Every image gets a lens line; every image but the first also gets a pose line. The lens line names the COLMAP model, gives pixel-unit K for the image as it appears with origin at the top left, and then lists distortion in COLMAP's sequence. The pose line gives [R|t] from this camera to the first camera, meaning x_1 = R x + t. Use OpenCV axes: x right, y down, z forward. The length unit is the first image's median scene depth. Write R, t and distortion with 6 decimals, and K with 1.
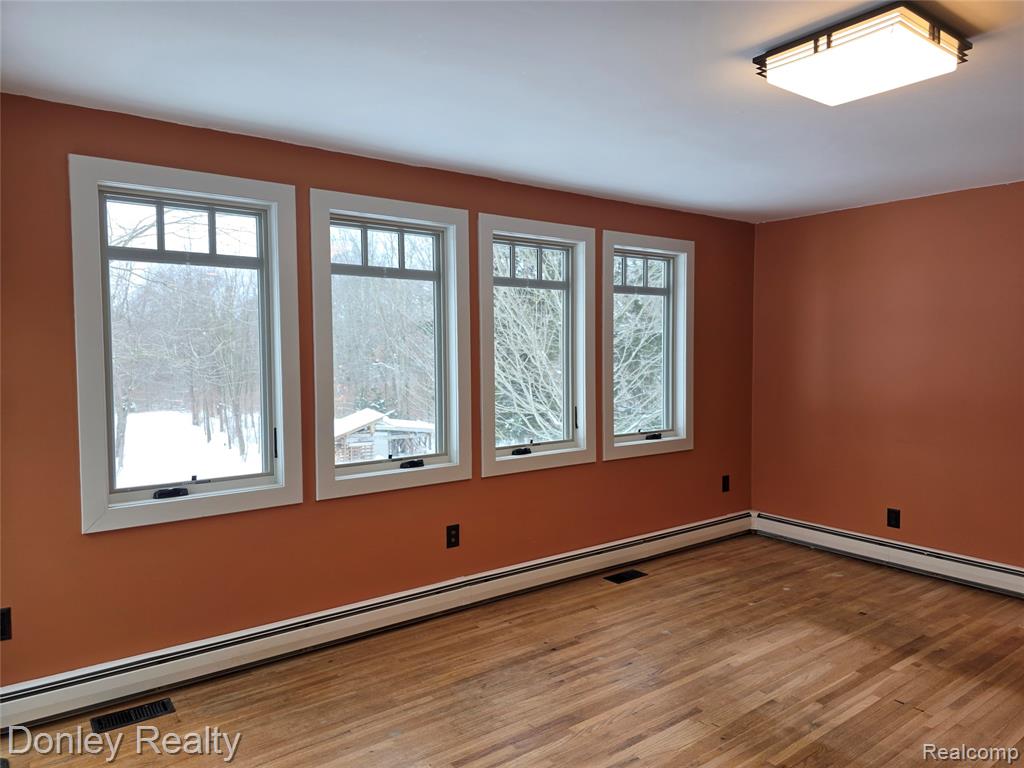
lens RADIAL K [[714.9, 0, 514.8], [0, 714.9, 371.8], [0, 0, 1]] dist [0.021619, -0.000517]
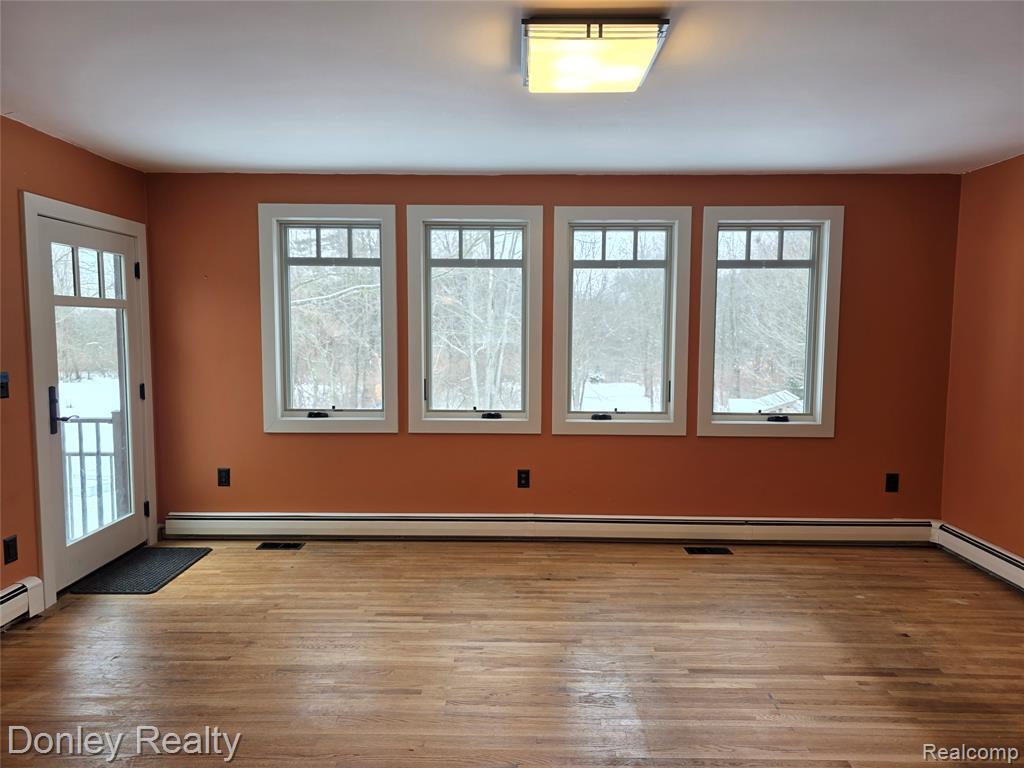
lens RADIAL K [[689.4, 0, 522.2], [0, 689.4, 385.8], [0, 0, 1]] dist [0.055118, -0.043981]
pose [[0.778739, 0.046498, -0.625623, 0.635841], [-0.031263, 0.998887, 0.035326, 0.031259], [0.626569, -0.007950, 0.779326, 0.088519]]
